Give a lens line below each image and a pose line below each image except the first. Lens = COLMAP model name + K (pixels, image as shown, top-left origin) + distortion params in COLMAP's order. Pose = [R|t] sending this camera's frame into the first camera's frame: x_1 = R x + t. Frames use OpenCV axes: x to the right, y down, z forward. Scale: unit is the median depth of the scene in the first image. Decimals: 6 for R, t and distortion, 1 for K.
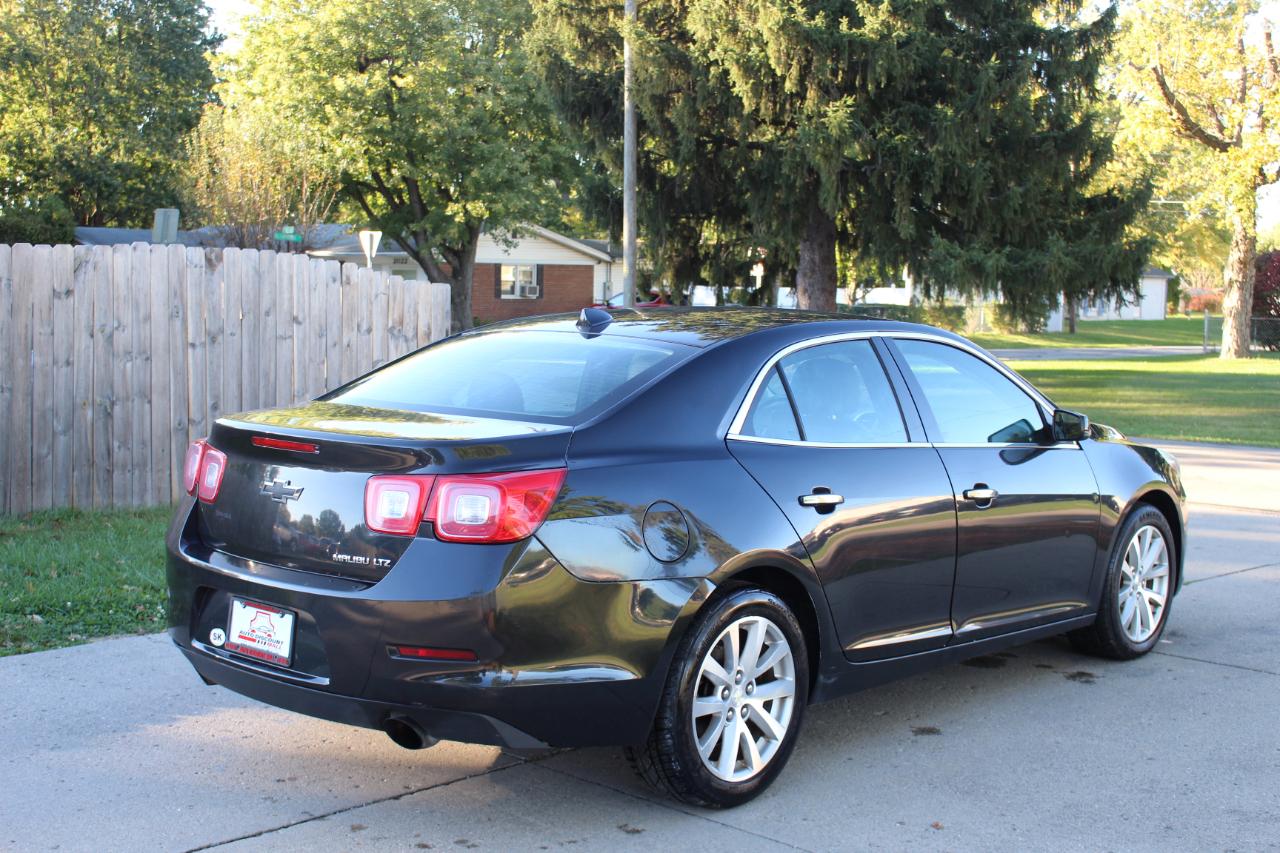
lens RADIAL K [[1634.7, 0, 653.9], [0, 1634.7, 421.6], [0, 0, 1]] dist [-0.051804, 0.000000]
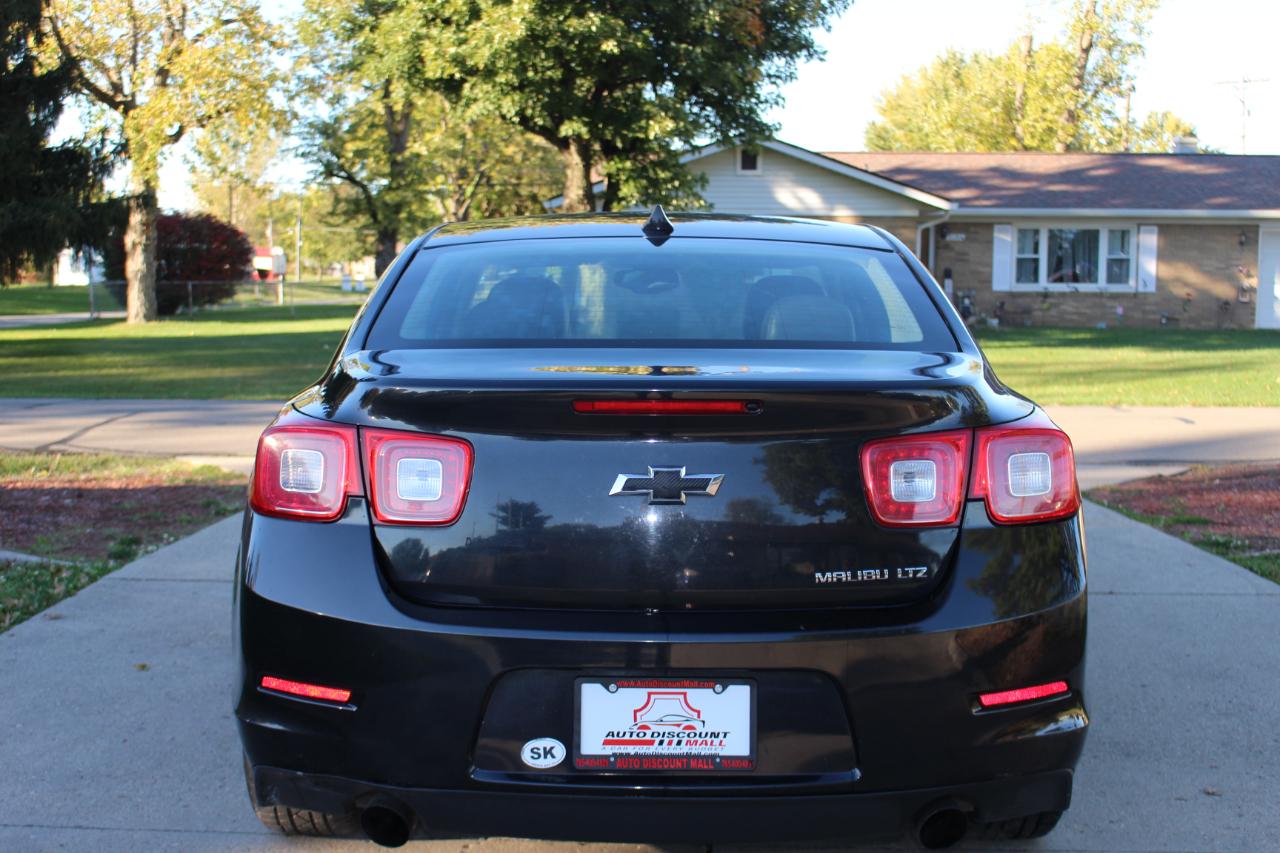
lens RADIAL K [[1634.7, 0, 649.1], [0, 1634.7, 421.6], [0, 0, 1]] dist [-0.051804, 0.000000]
pose [[0.742654, -0.077067, 0.665226, -0.073553], [0.065504, 0.996952, 0.042370, -0.000787], [-0.666464, 0.012109, 0.745439, 0.065022]]
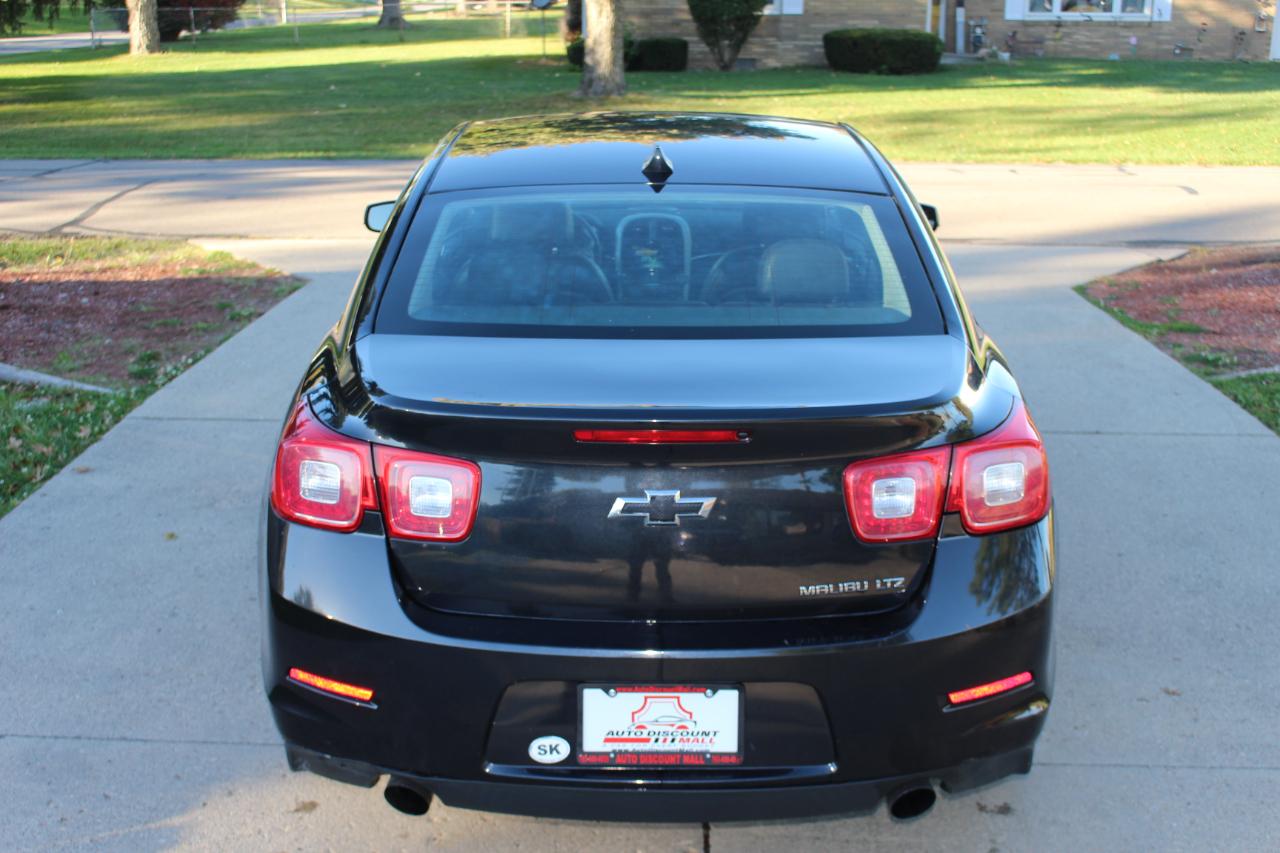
lens RADIAL K [[1634.7, 0, 645.7], [0, 1634.7, 394.1], [0, 0, 1]] dist [-0.051804, 0.000000]
pose [[0.748207, -0.182923, 0.637751, -0.073995], [0.067392, 0.977224, 0.201227, -0.015254], [-0.660034, -0.107580, 0.743493, 0.062108]]
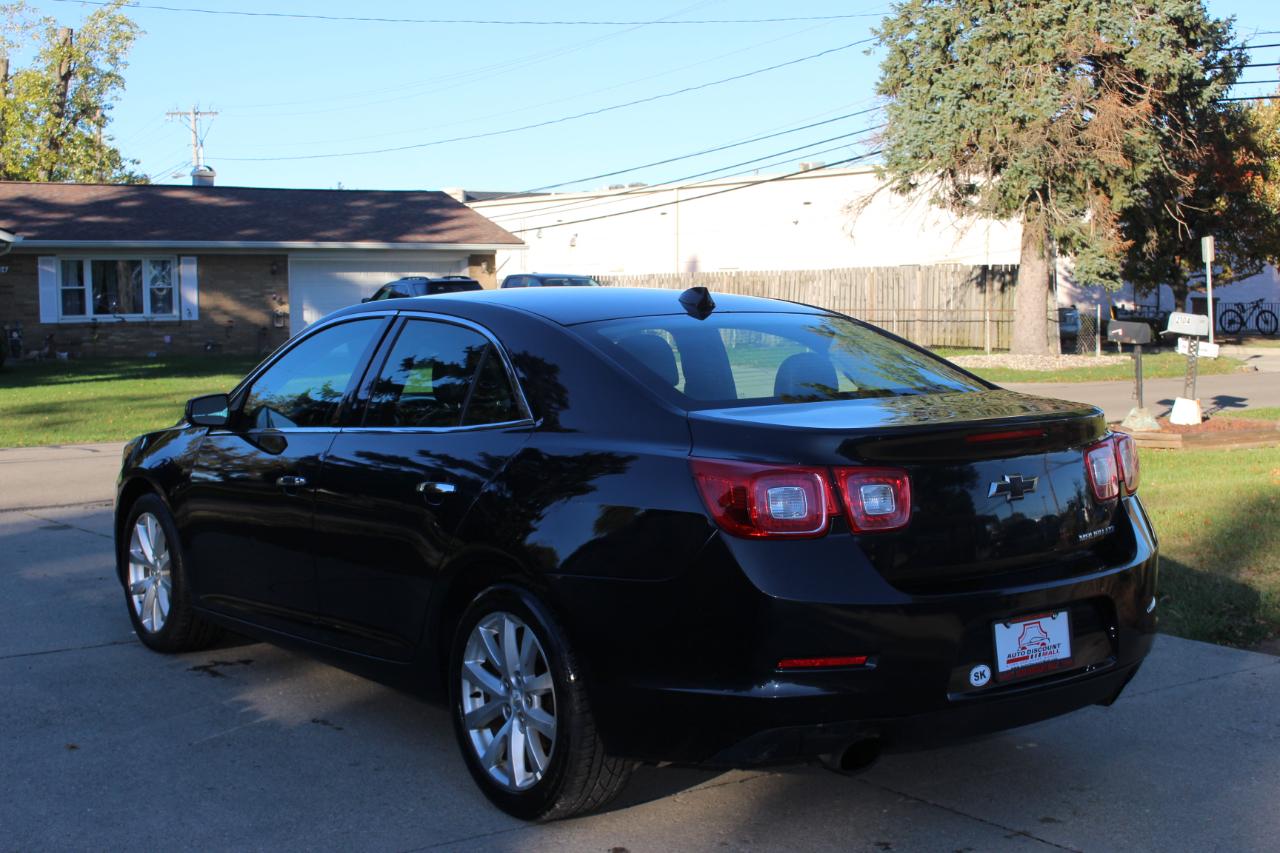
lens RADIAL K [[1634.7, 0, 641.6], [0, 1634.7, 432.5], [0, 0, 1]] dist [-0.051804, 0.000000]
pose [[0.195257, -0.104177, 0.975203, -0.133218], [0.094465, 0.991717, 0.087028, -0.009921], [-0.976192, 0.075130, 0.203481, 0.118438]]
